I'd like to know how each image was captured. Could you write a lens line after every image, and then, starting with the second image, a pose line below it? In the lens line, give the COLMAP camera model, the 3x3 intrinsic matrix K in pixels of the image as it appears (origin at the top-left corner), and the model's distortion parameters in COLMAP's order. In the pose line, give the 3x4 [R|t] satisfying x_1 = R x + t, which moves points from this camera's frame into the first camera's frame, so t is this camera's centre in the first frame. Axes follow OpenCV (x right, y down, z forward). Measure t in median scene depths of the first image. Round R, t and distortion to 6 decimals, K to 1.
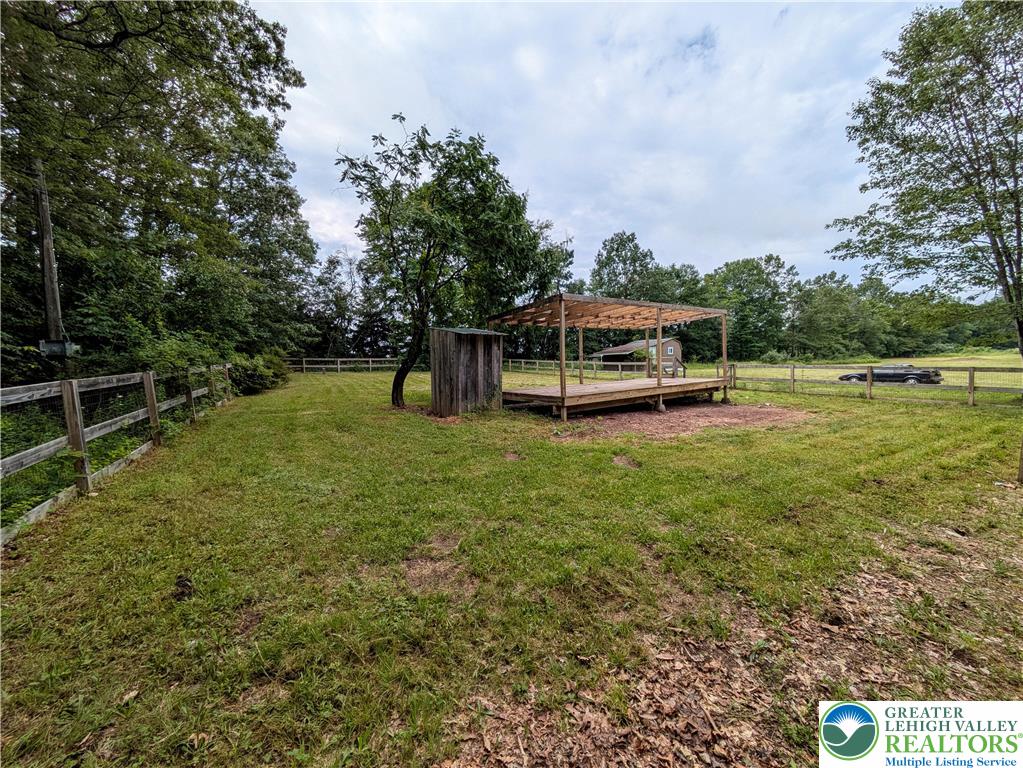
lens RADIAL K [[405.8, 0, 511.5], [0, 405.8, 384.0], [0, 0, 1]] dist [-0.000201, -0.000073]
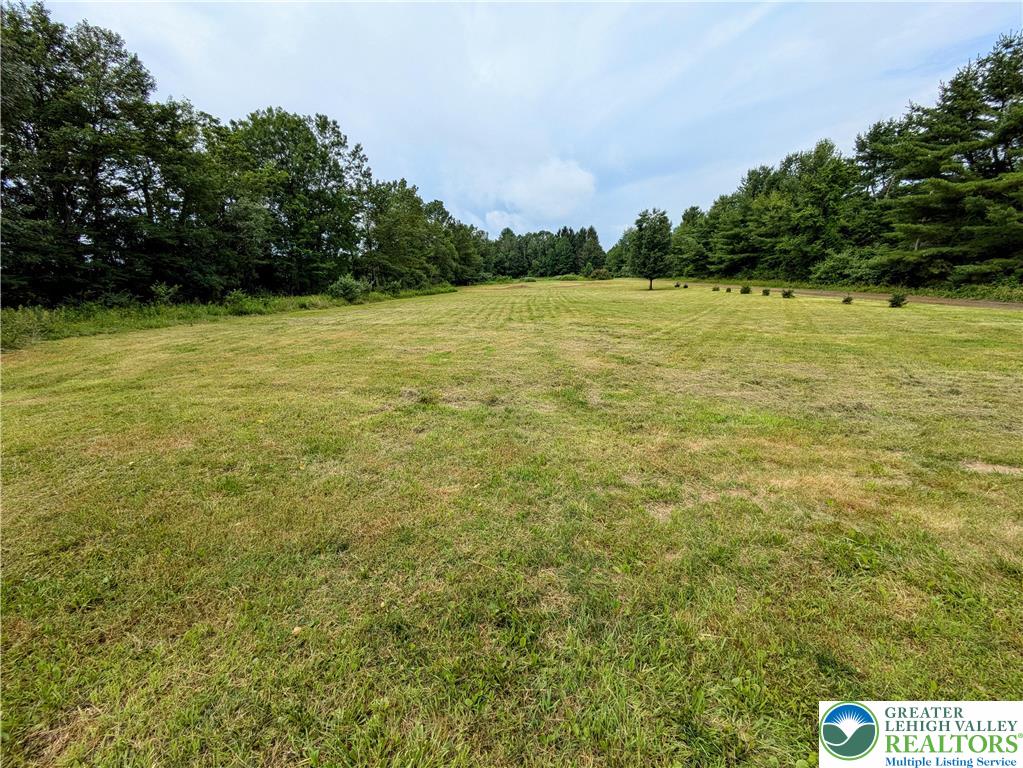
lens RADIAL K [[405.8, 0, 511.5], [0, 405.8, 384.0], [0, 0, 1]] dist [-0.000201, -0.000073]
pose [[0.597413, -0.194895, 0.777891, 0.250419], [0.057435, 0.977926, 0.200903, -0.027942], [-0.799874, -0.075344, 0.595419, 0.374465]]
